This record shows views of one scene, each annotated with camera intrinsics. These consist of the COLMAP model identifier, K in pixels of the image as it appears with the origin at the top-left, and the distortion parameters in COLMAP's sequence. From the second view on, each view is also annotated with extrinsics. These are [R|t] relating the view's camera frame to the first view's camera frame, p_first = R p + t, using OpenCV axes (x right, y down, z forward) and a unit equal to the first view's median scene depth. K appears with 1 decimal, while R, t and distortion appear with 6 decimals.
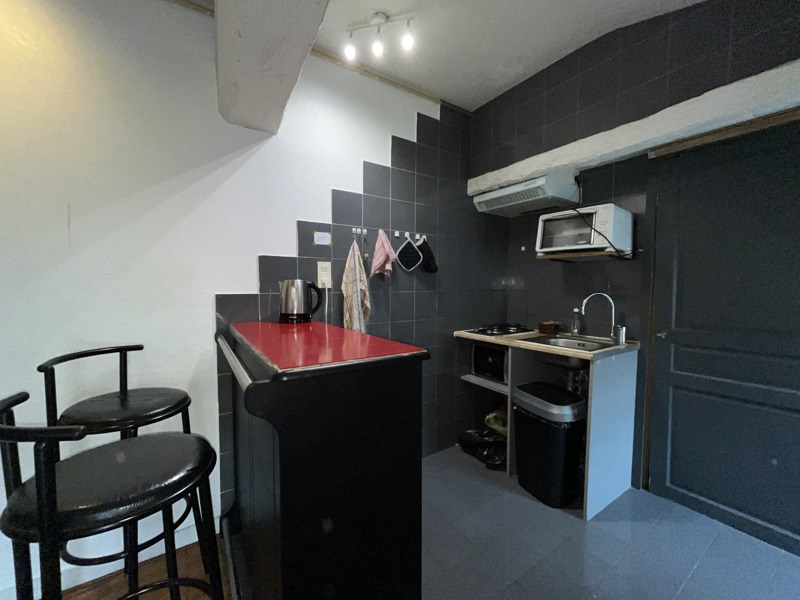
lens RADIAL K [[319.6, 0, 398.0], [0, 319.6, 300.7], [0, 0, 1]] dist [-0.003779, -0.000123]
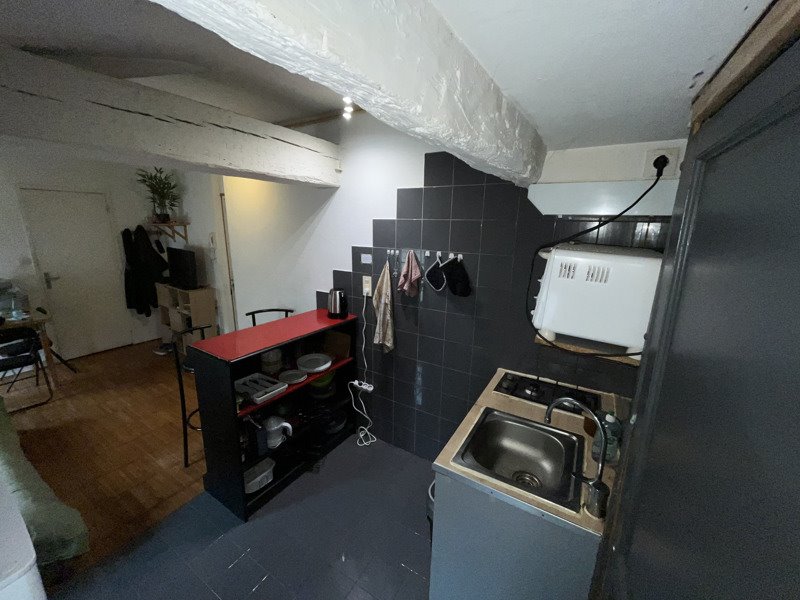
lens RADIAL K [[319.6, 0, 399.1], [0, 319.6, 299.6], [0, 0, 1]] dist [-0.003779, -0.000123]
pose [[0.420093, 0.214688, -0.881720, 0.963749], [-0.063441, 0.976184, 0.207463, -0.295964], [0.905261, -0.031217, 0.423708, 0.528221]]
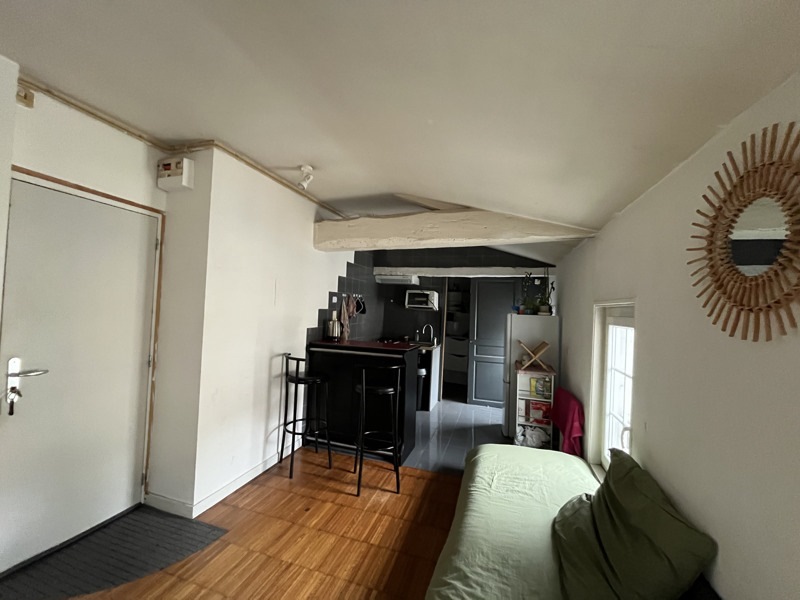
lens RADIAL K [[319.6, 0, 400.5], [0, 319.6, 297.8], [0, 0, 1]] dist [-0.003779, -0.000123]
pose [[0.779288, 0.051424, 0.624552, -1.135676], [-0.013439, 0.997770, -0.065385, -0.073013], [-0.626522, 0.042561, 0.778241, -0.833906]]
